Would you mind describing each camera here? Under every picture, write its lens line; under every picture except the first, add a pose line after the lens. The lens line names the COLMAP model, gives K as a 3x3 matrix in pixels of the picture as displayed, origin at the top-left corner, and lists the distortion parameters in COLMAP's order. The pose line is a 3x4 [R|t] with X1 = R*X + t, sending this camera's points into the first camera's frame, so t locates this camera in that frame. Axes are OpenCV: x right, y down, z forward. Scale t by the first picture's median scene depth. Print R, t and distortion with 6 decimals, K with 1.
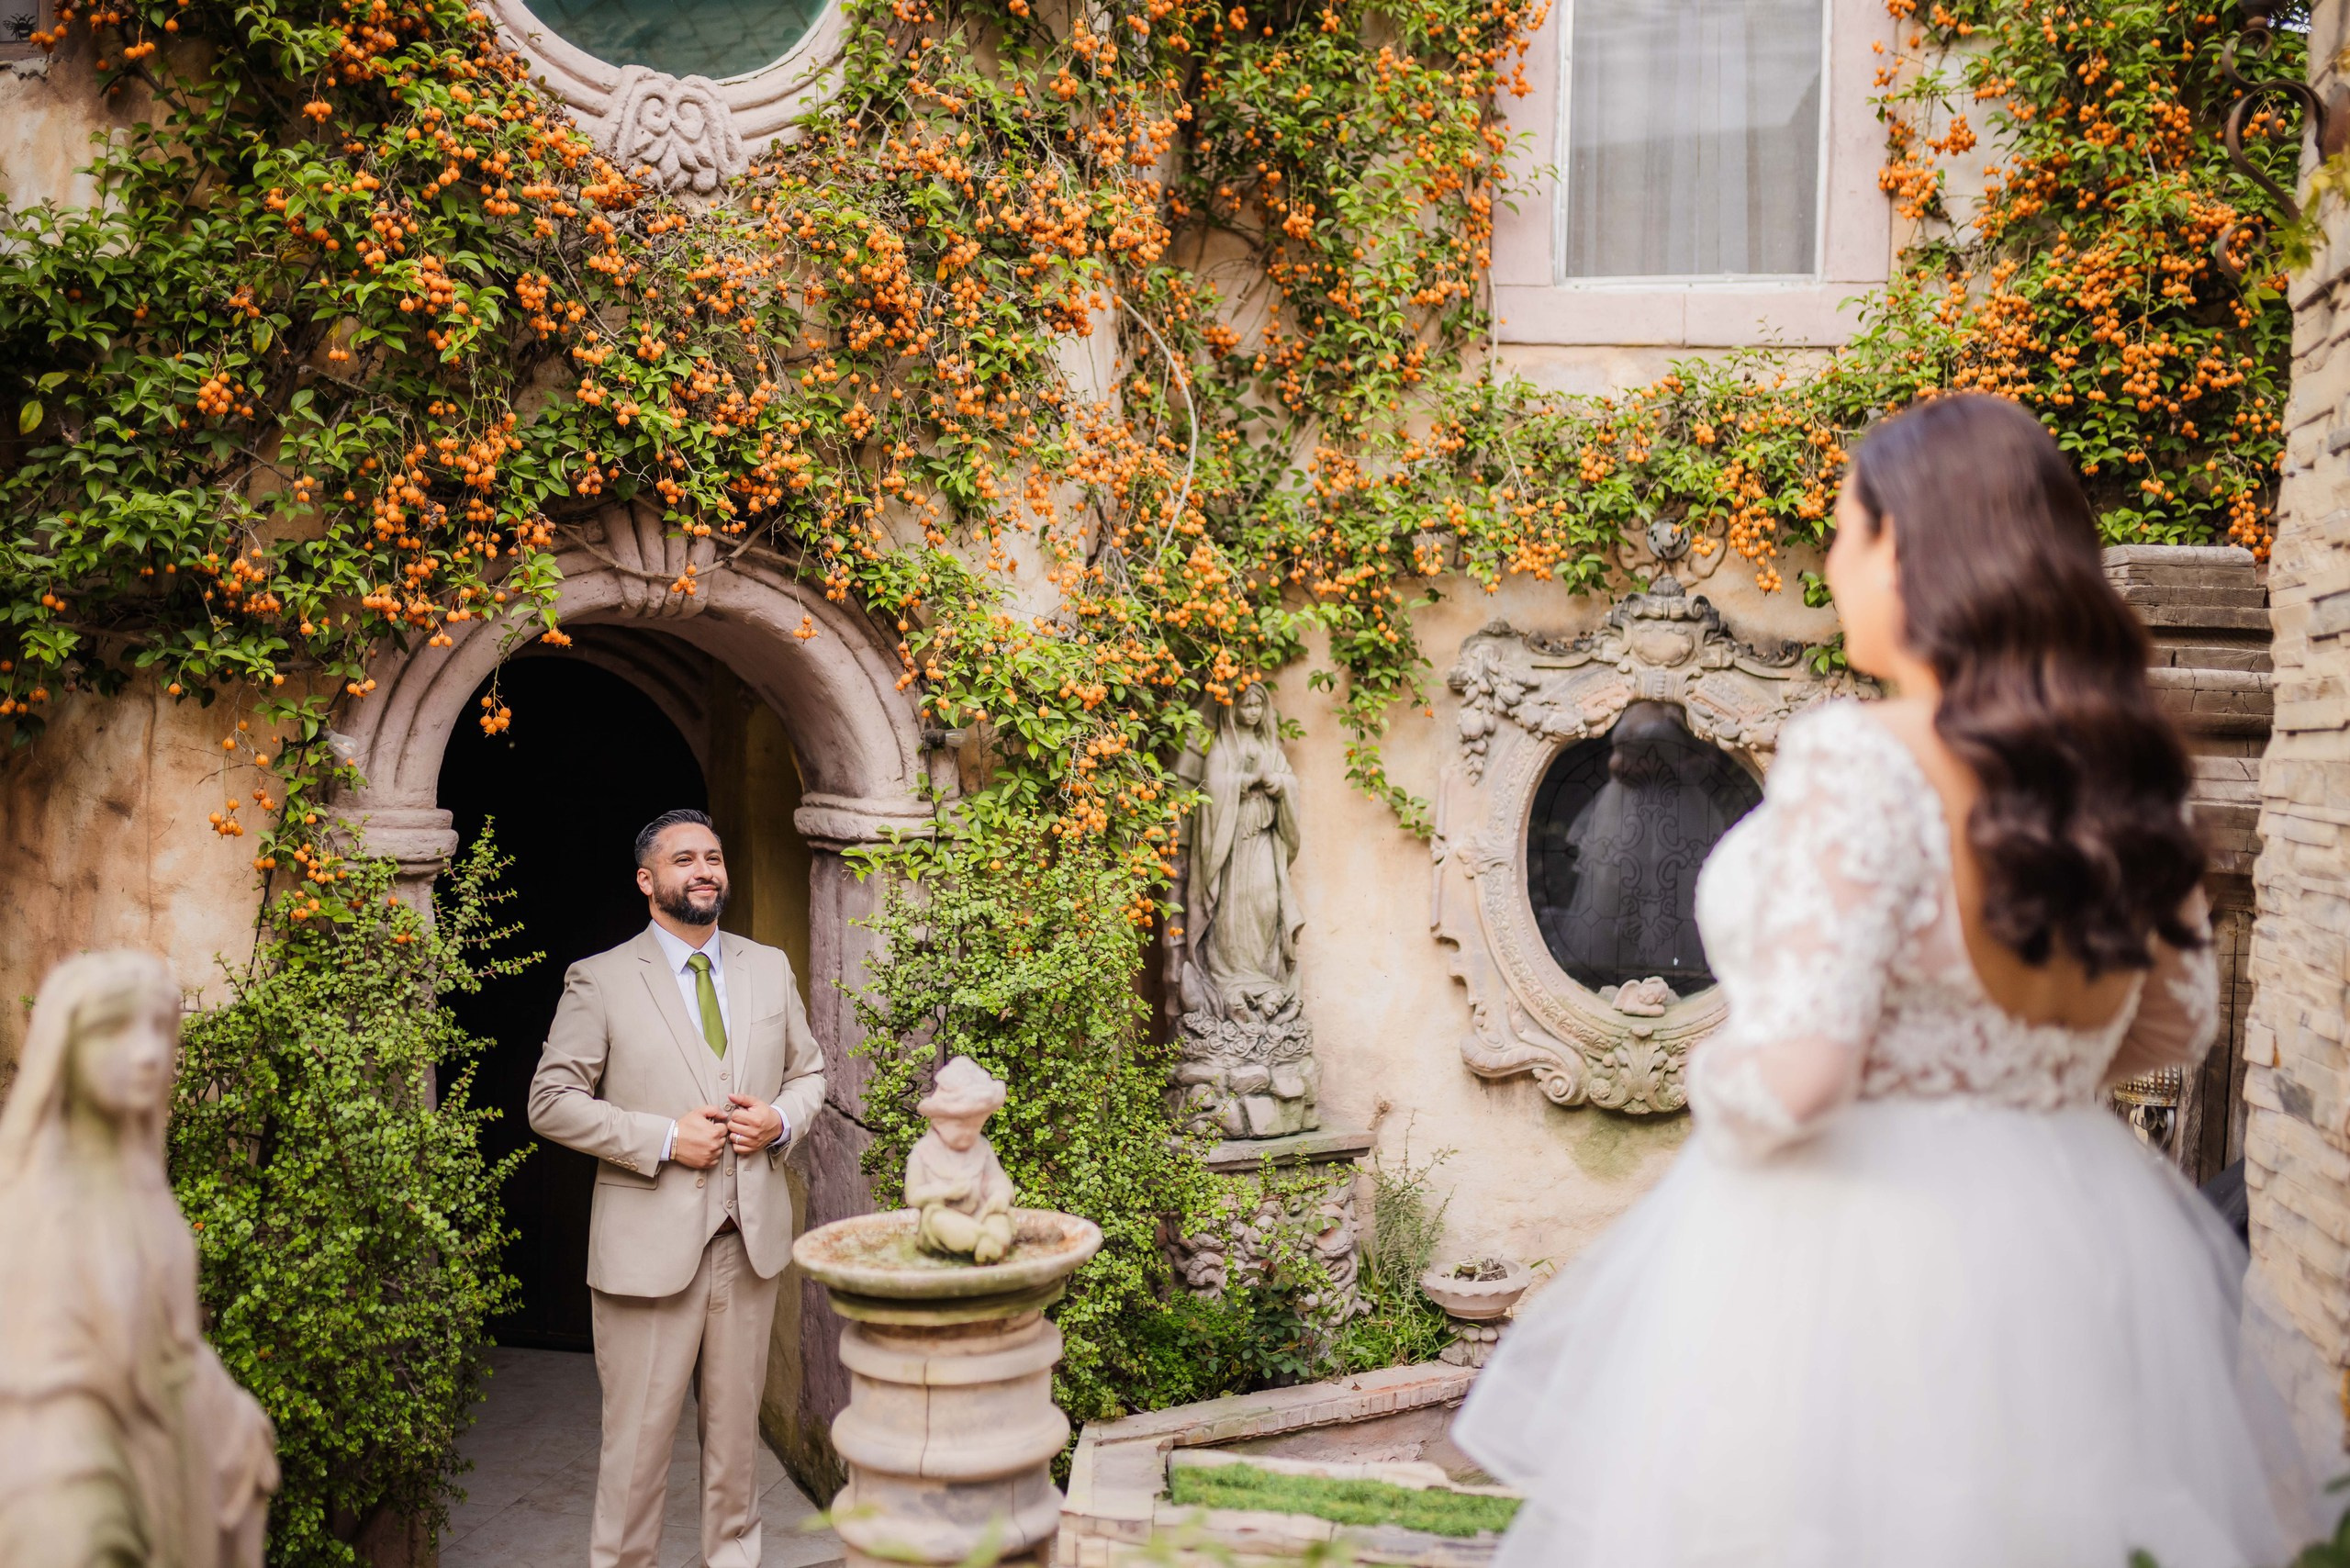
lens RADIAL K [[2195.0, 0, 1178.2], [0, 2195.0, 791.5], [0, 0, 1]] dist [-0.000135, 0.000000]
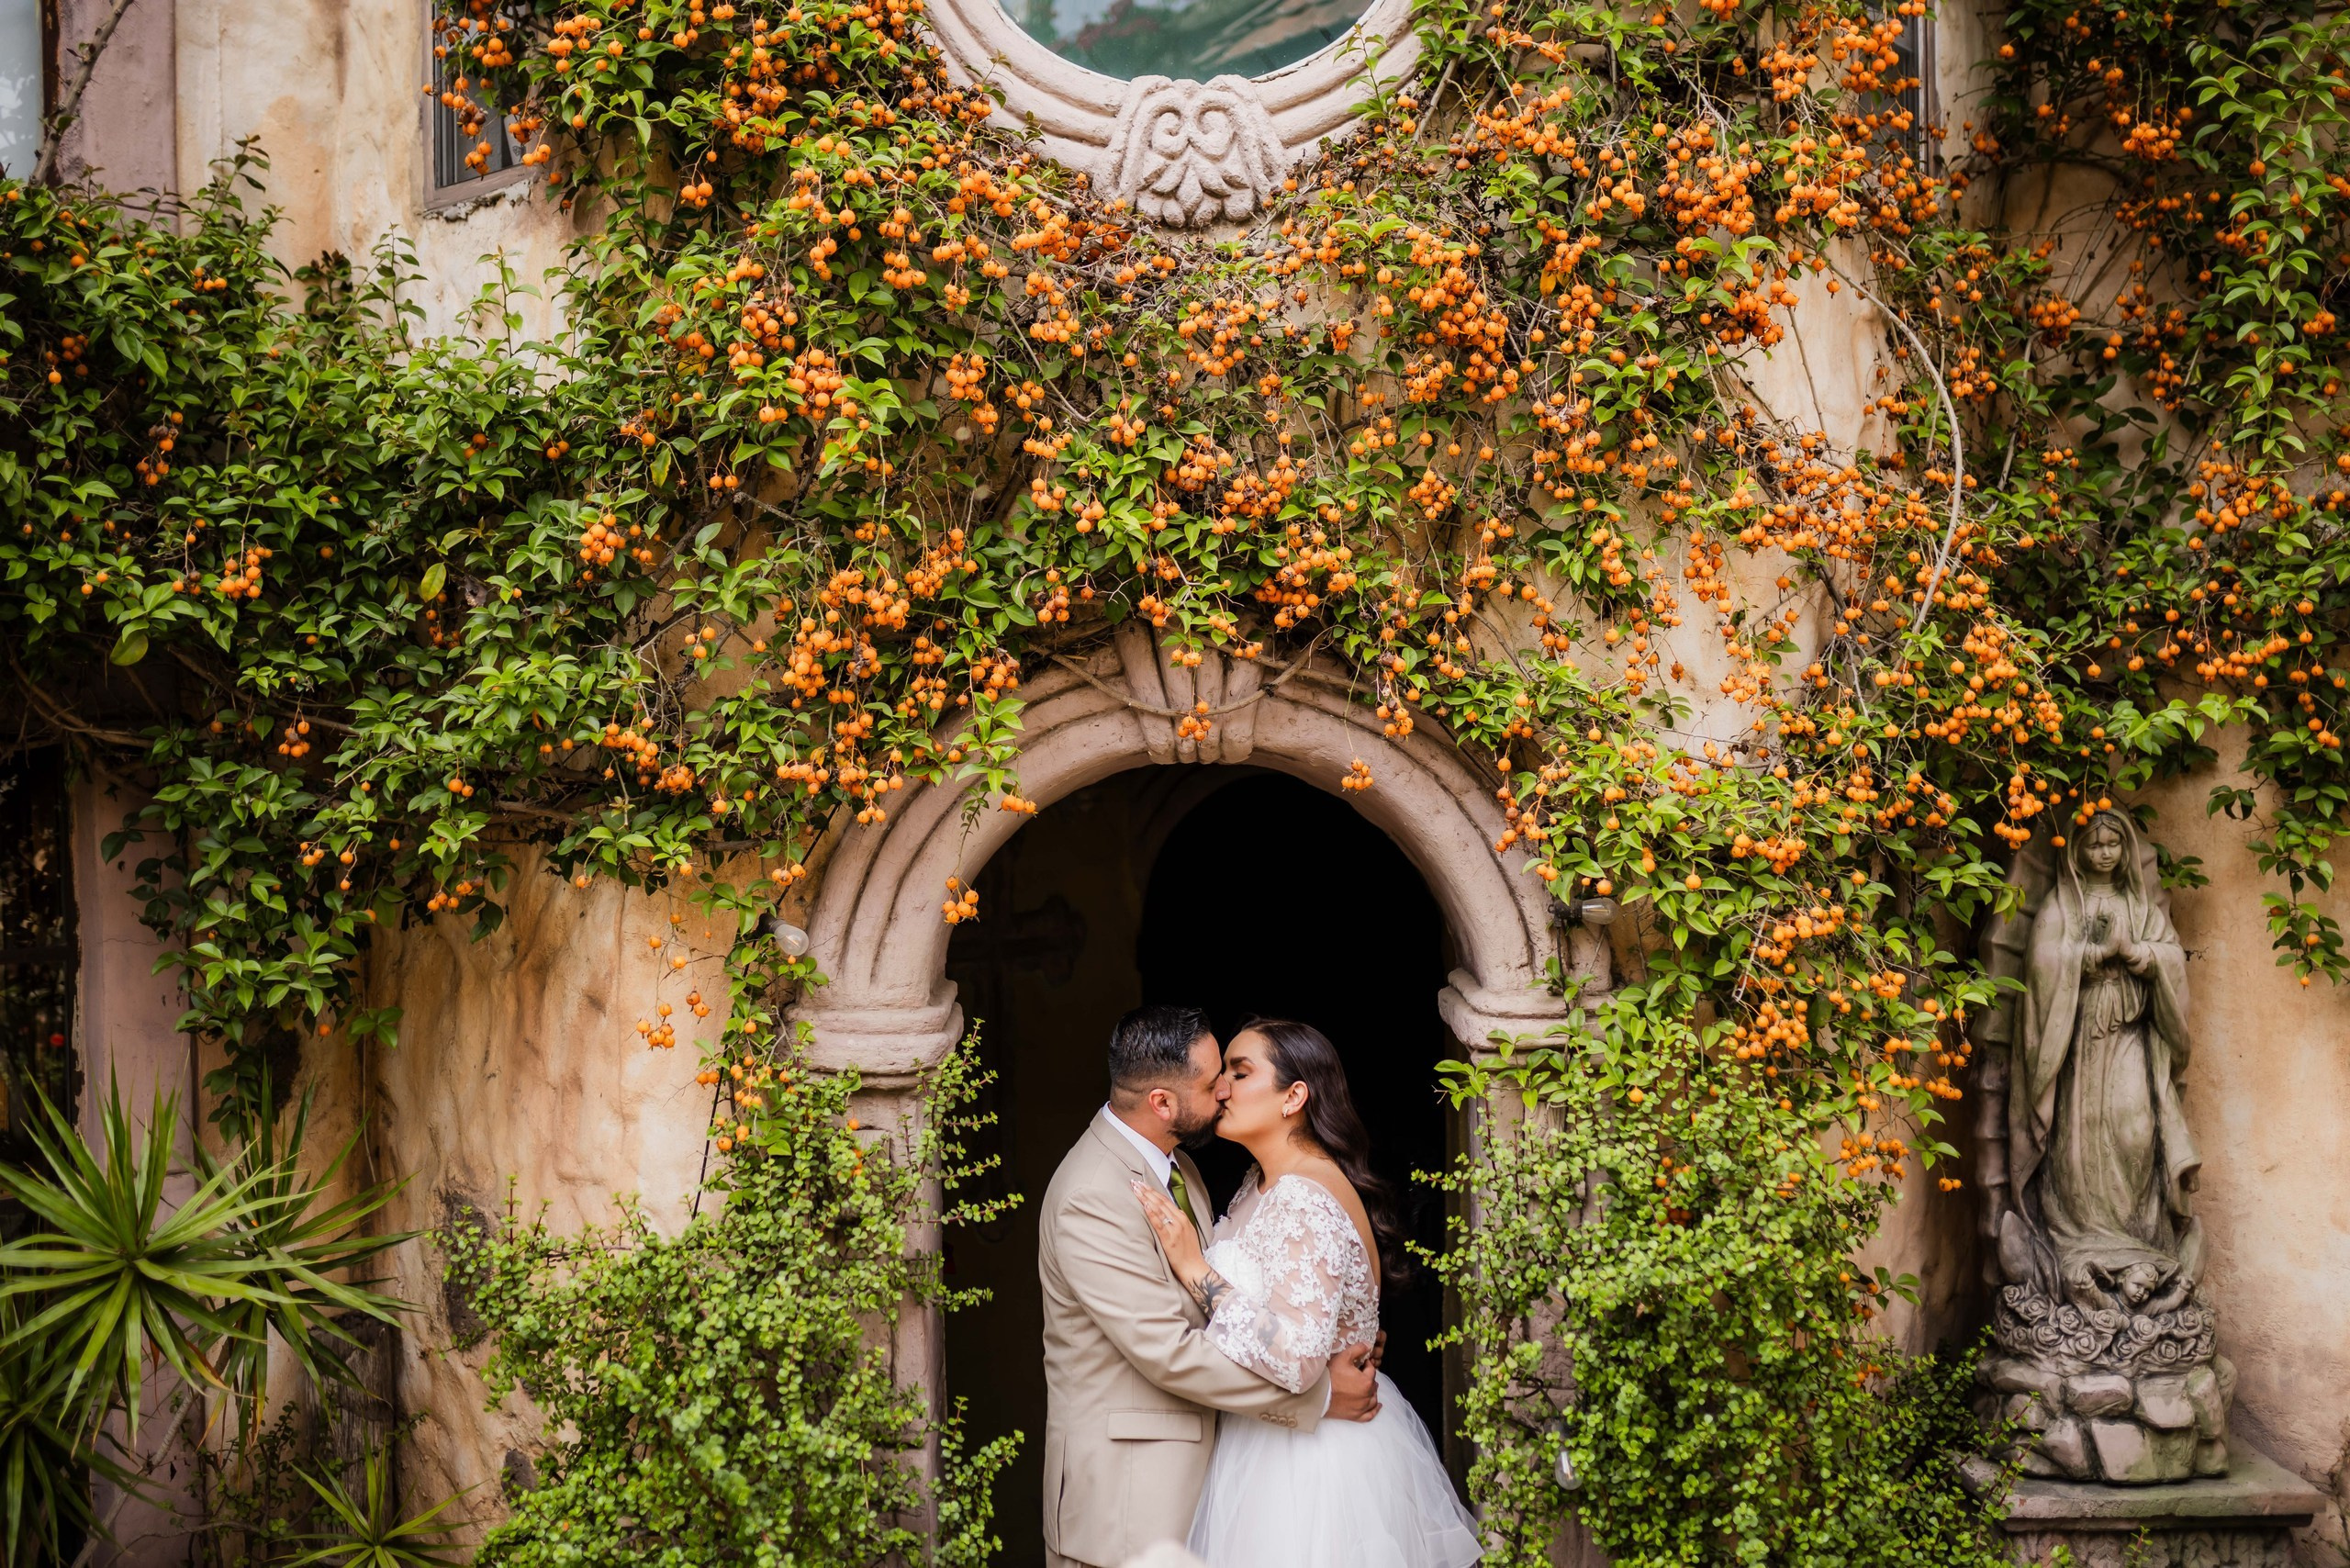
lens RADIAL K [[2195.0, 0, 1167.9], [0, 2195.0, 770.8], [0, 0, 1]] dist [-0.000135, 0.000000]
pose [[0.867107, -0.017945, -0.497799, 0.146277], [0.006740, 0.999682, -0.024297, -0.056869], [0.498077, 0.017713, 0.866952, 0.305598]]
